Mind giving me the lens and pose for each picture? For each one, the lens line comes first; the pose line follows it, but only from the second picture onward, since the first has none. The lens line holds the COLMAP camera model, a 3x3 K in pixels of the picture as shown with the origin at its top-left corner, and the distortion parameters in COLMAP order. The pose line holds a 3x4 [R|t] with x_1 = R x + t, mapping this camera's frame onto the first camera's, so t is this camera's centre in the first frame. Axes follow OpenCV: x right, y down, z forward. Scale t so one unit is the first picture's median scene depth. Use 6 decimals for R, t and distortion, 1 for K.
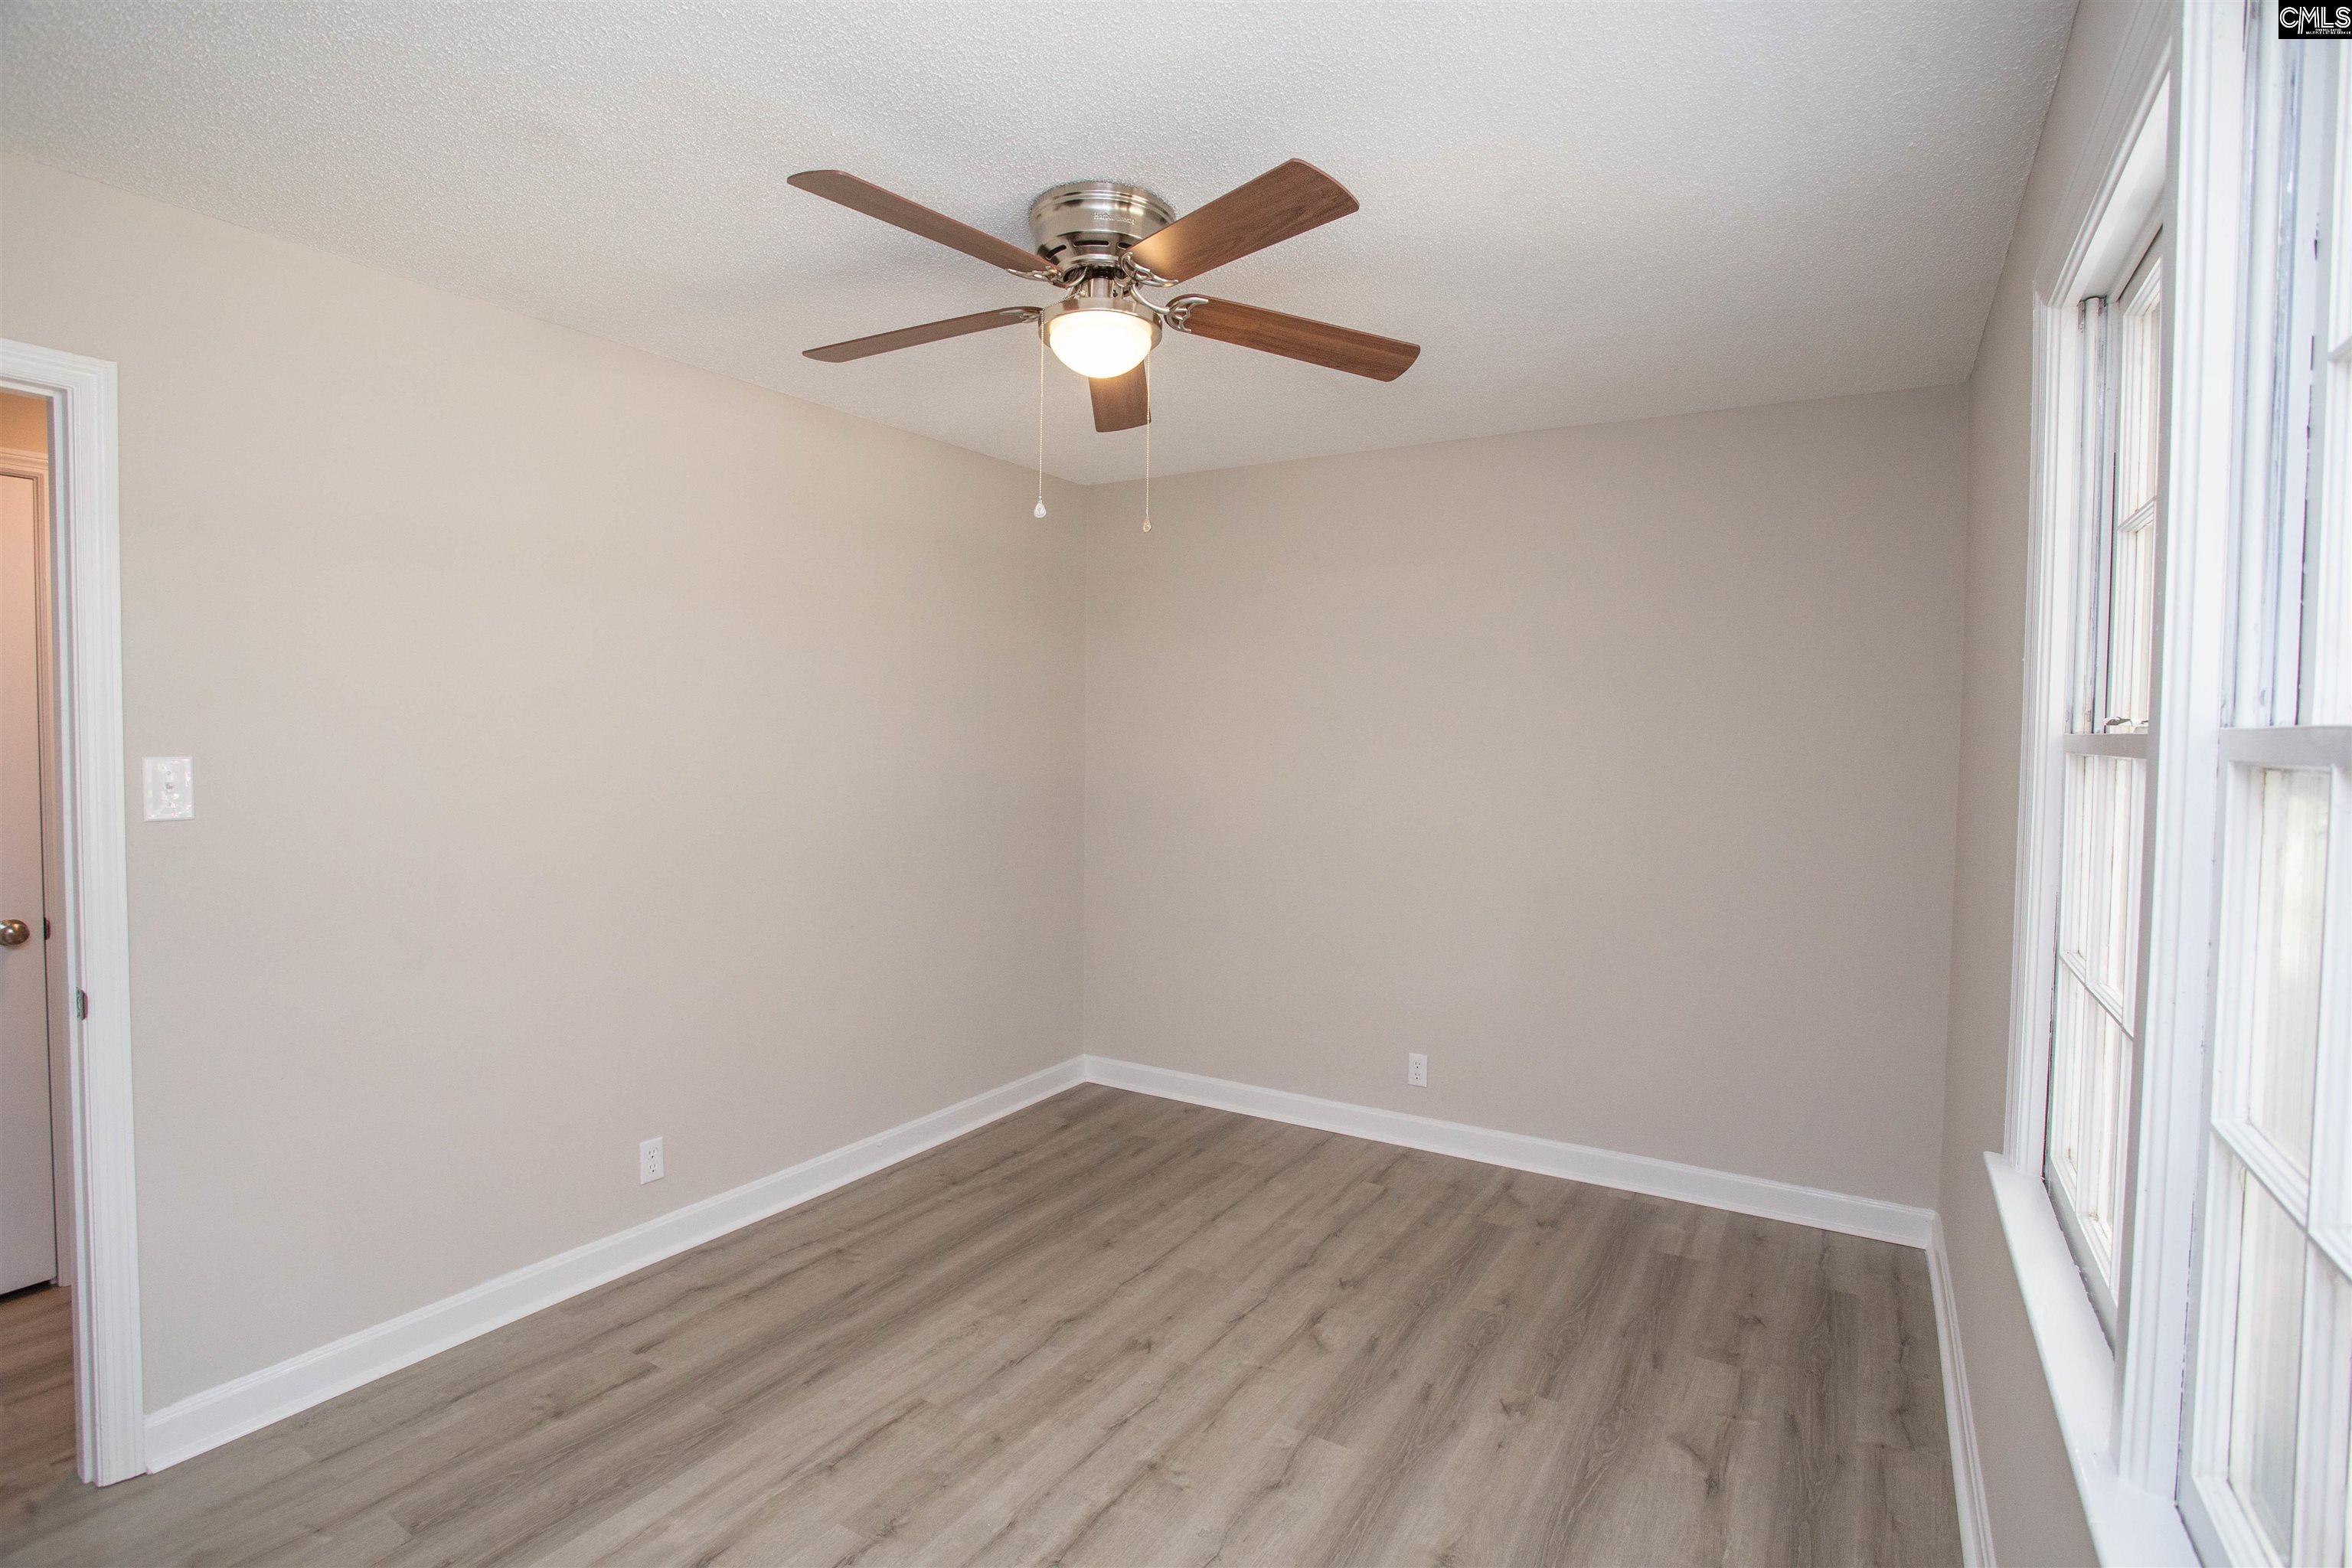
lens RADIAL K [[1140.2, 0, 1177.8], [0, 1140.2, 781.0], [0, 0, 1]] dist [-0.081886, 0.036432]
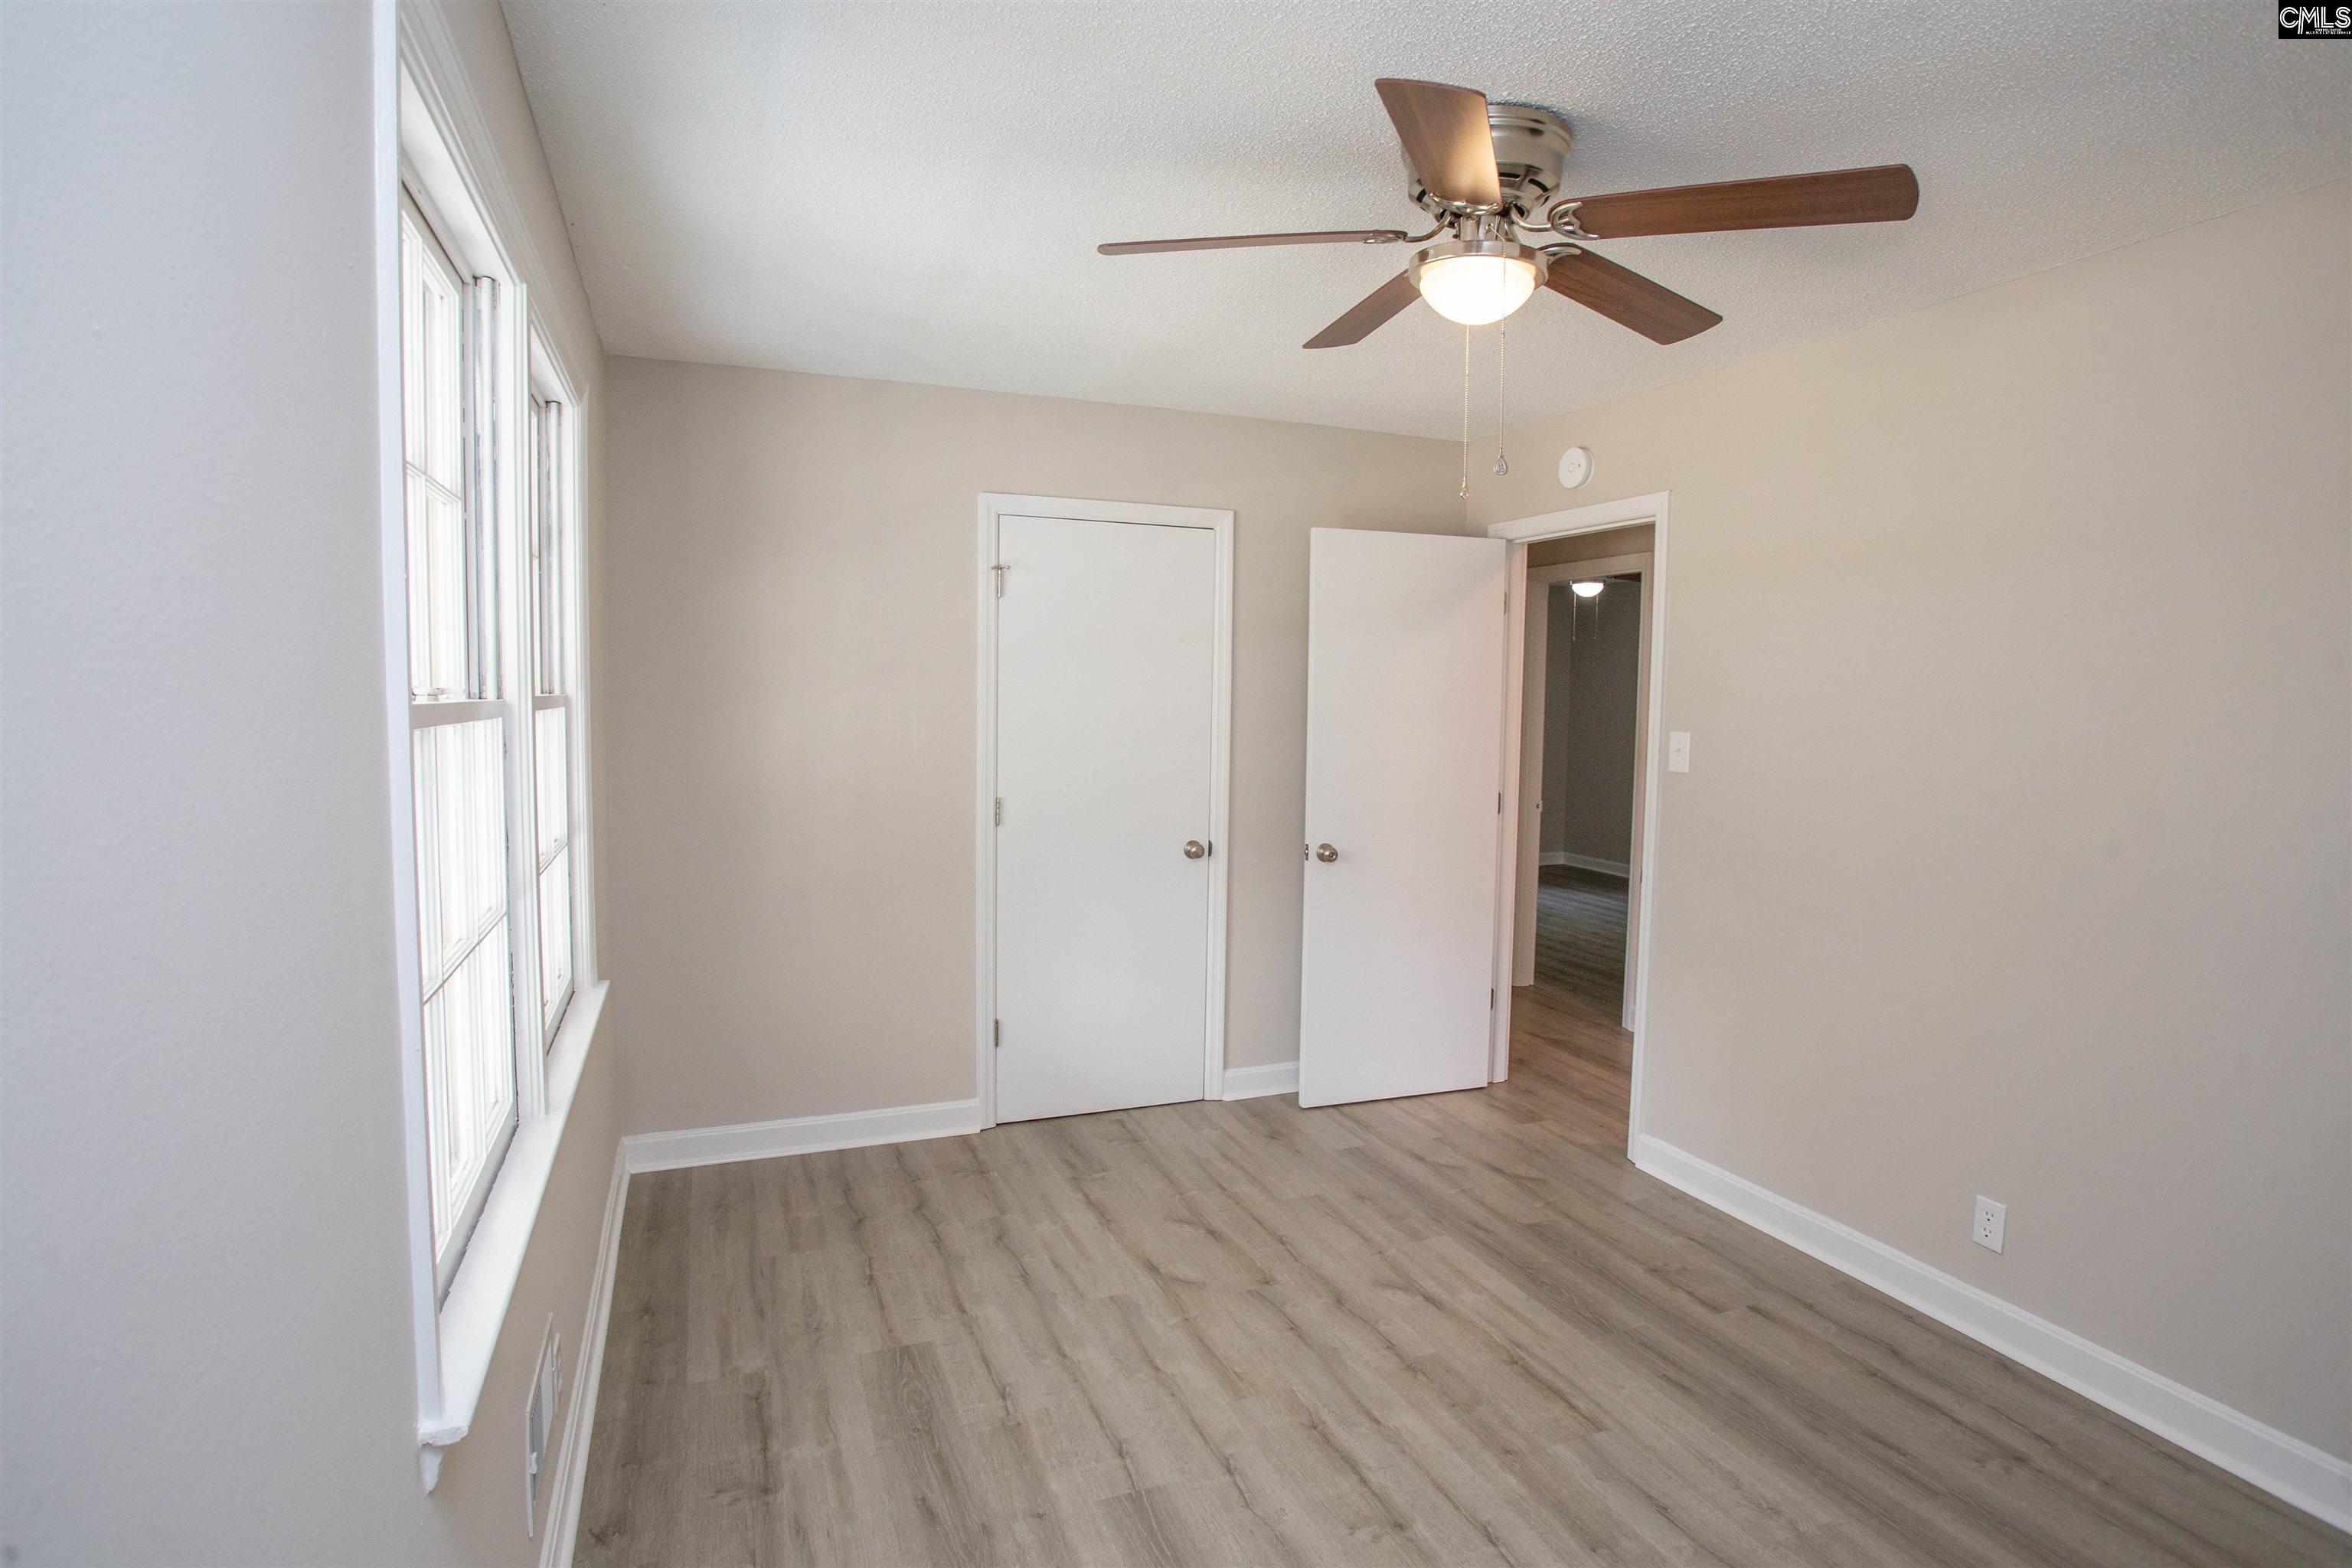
lens RADIAL K [[1180.9, 0, 1180.9], [0, 1180.9, 776.2], [0, 0, 1]] dist [-0.071366, 0.033479]
pose [[-0.592490, 0.040340, -0.804567, 0.658767], [-0.052418, 0.994698, 0.088474, -0.053917], [0.803870, 0.094593, -0.587235, 1.090729]]
